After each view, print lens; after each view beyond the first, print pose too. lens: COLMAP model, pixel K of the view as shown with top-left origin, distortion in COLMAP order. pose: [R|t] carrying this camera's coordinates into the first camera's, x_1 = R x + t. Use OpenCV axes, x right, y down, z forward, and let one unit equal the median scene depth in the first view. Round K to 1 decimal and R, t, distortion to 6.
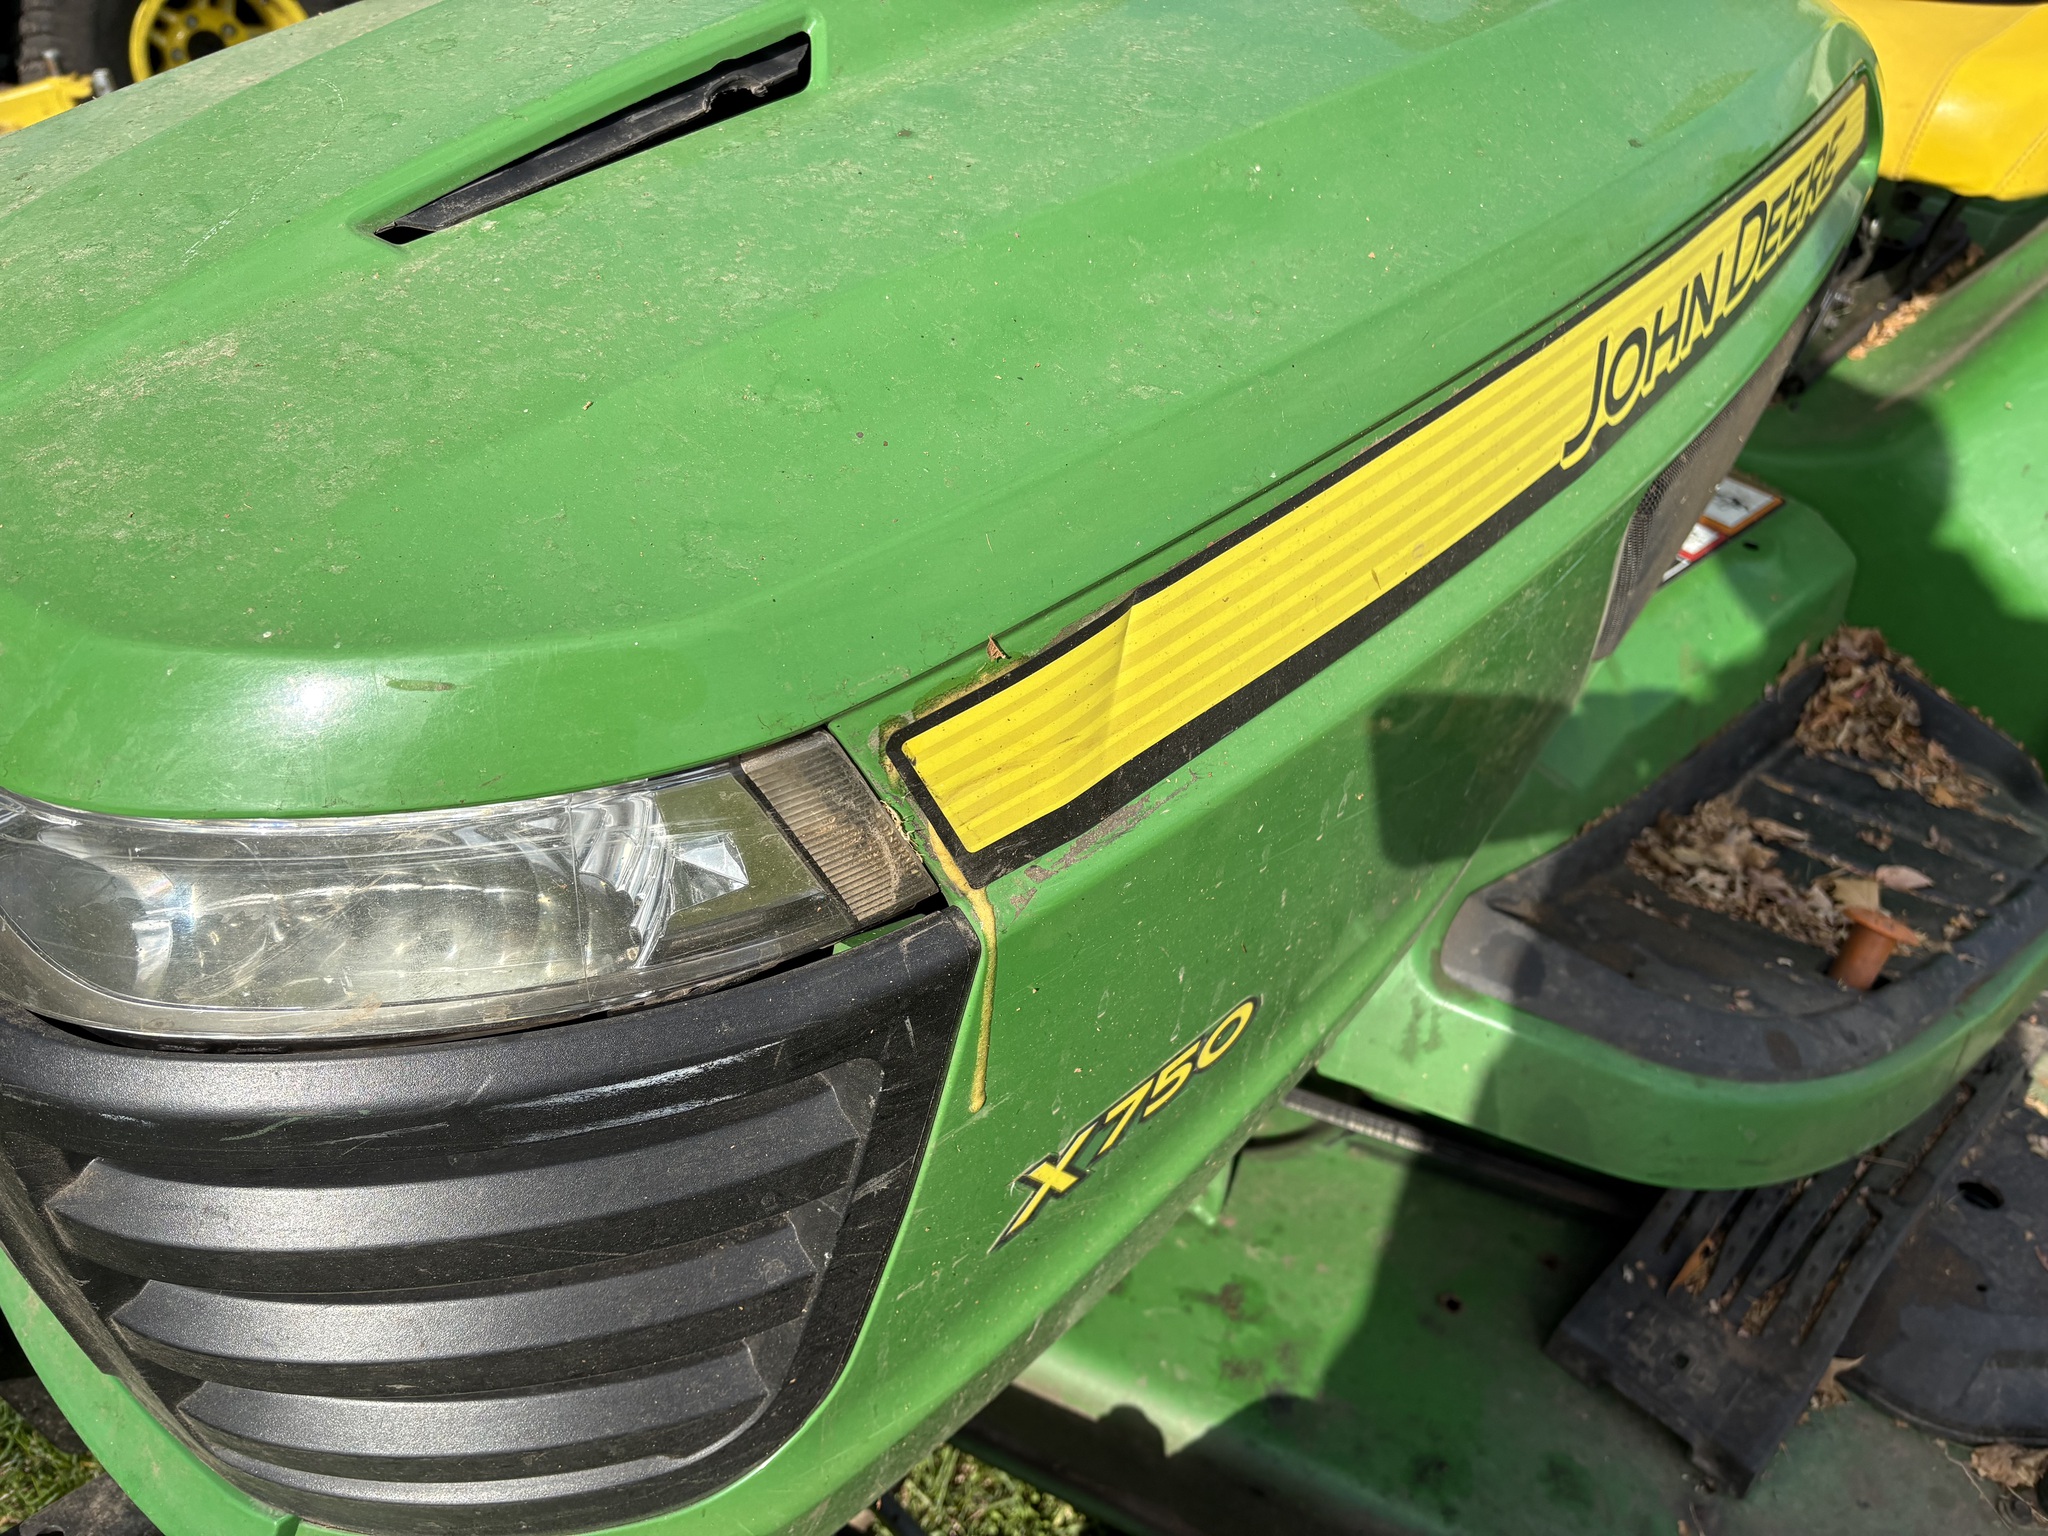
lens RADIAL K [[1558.4, 0, 1025.1], [0, 1558.4, 778.3], [0, 0, 1]] dist [0.091193, -0.110321]
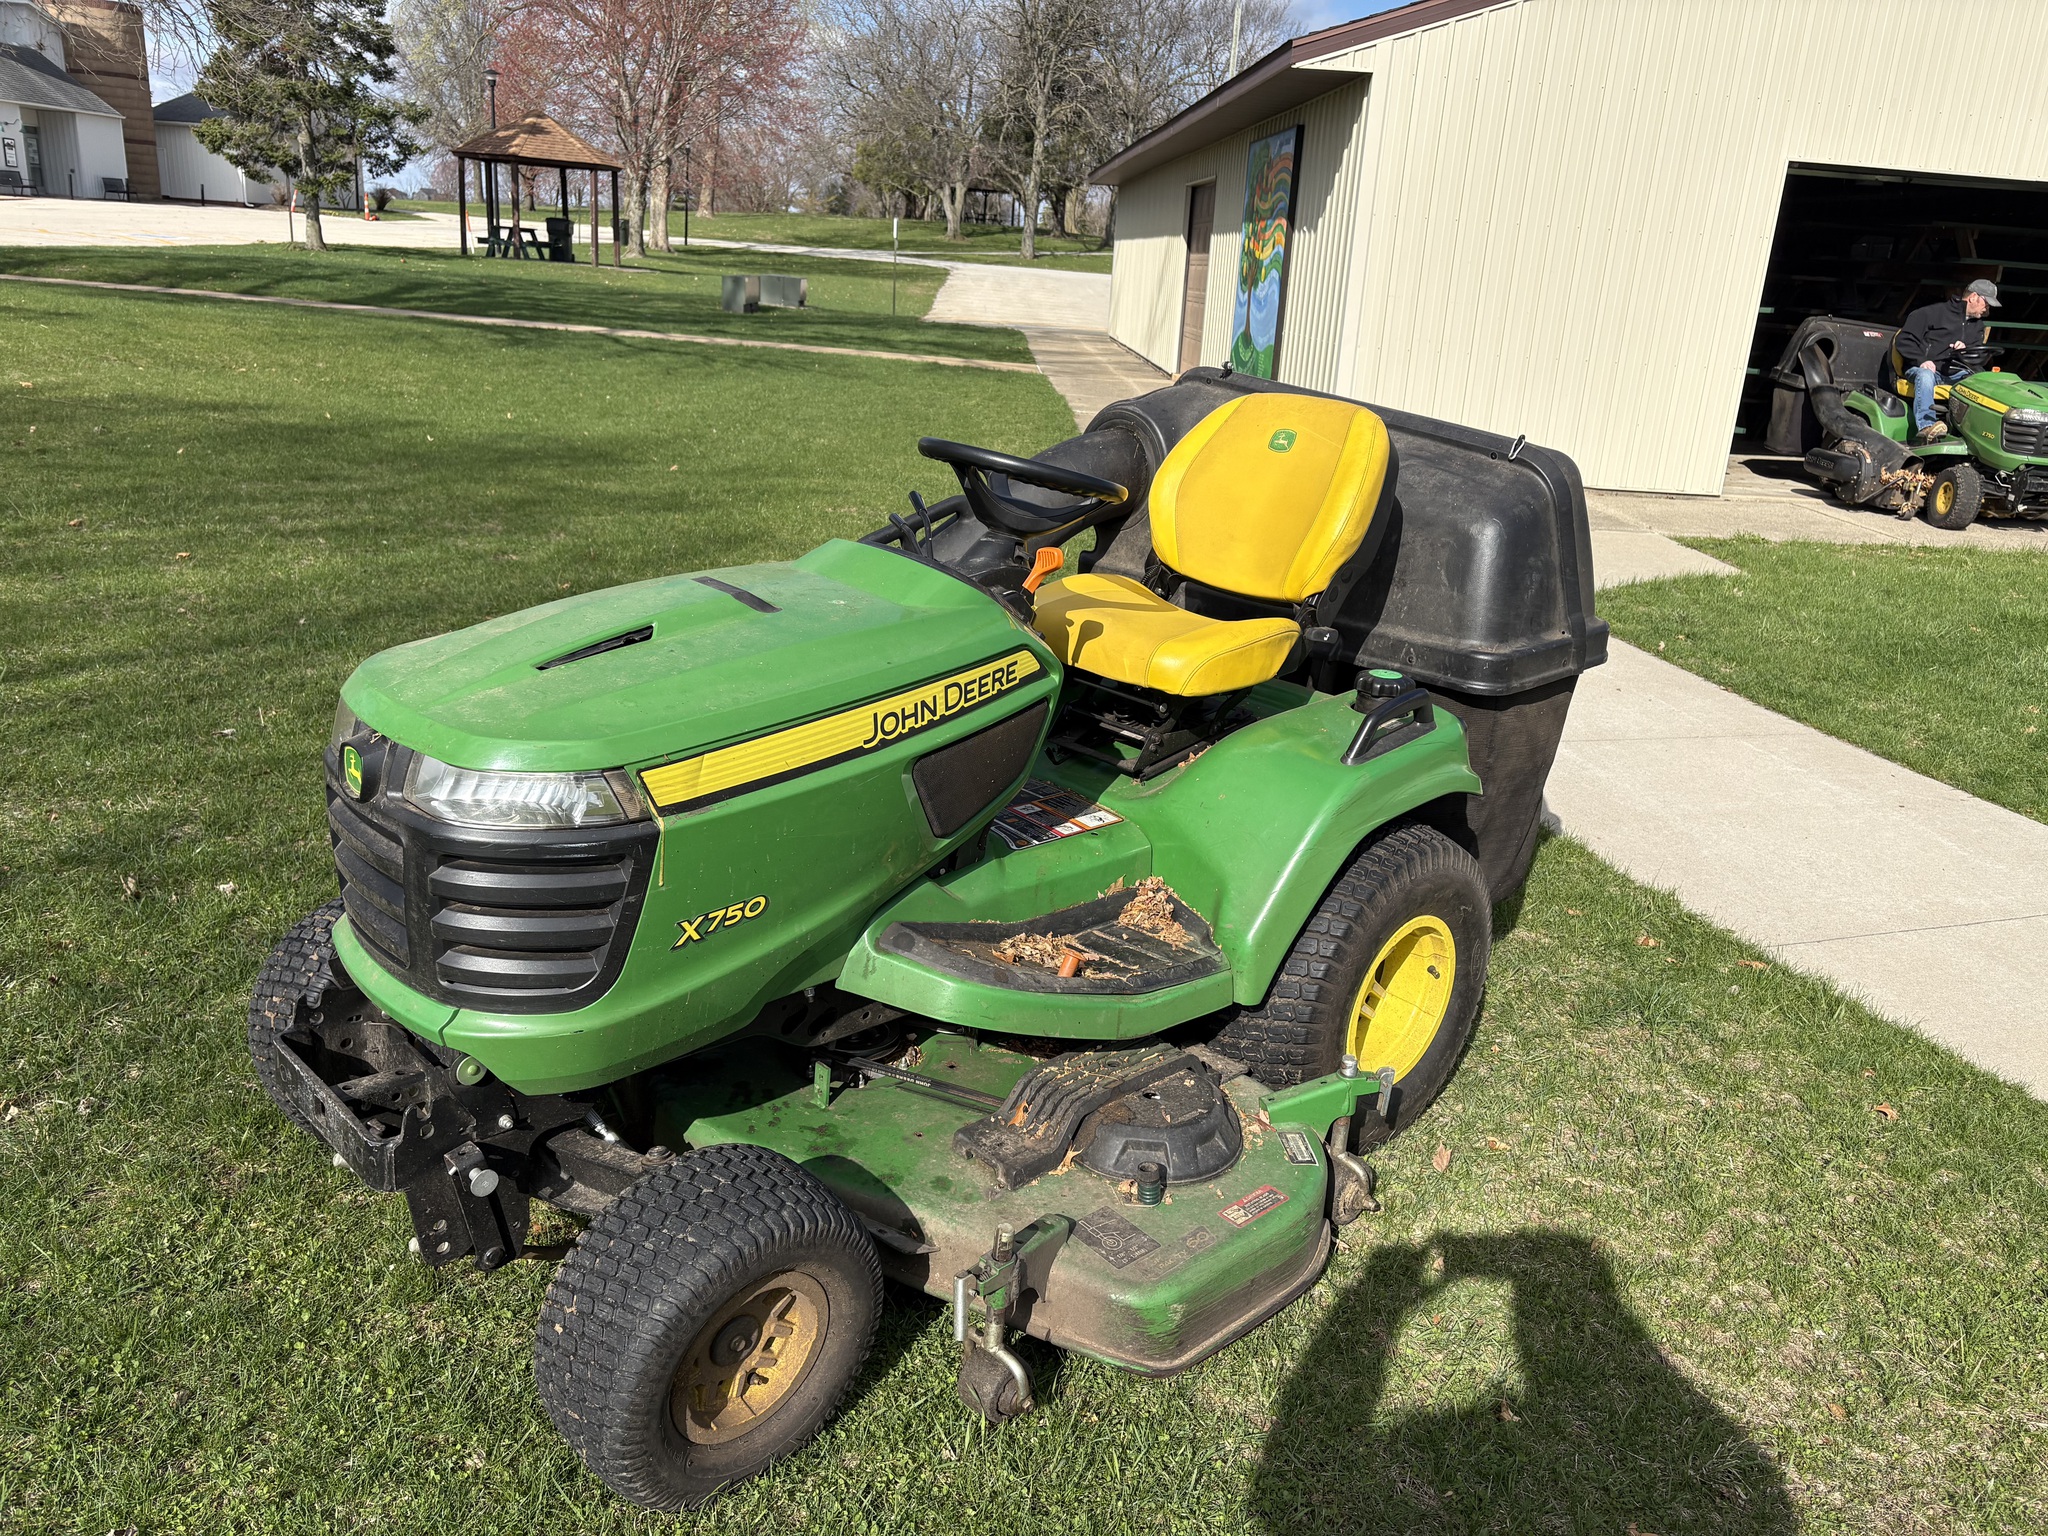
lens RADIAL K [[1535.7, 0, 1029.1], [0, 1535.7, 777.7], [0, 0, 1]] dist [0.109027, -0.111458]
pose [[0.998957, 0.045415, -0.004777, 0.728845], [-0.044770, 0.953393, -0.298392, 0.872973], [-0.008997, 0.298294, 0.954432, -2.252769]]
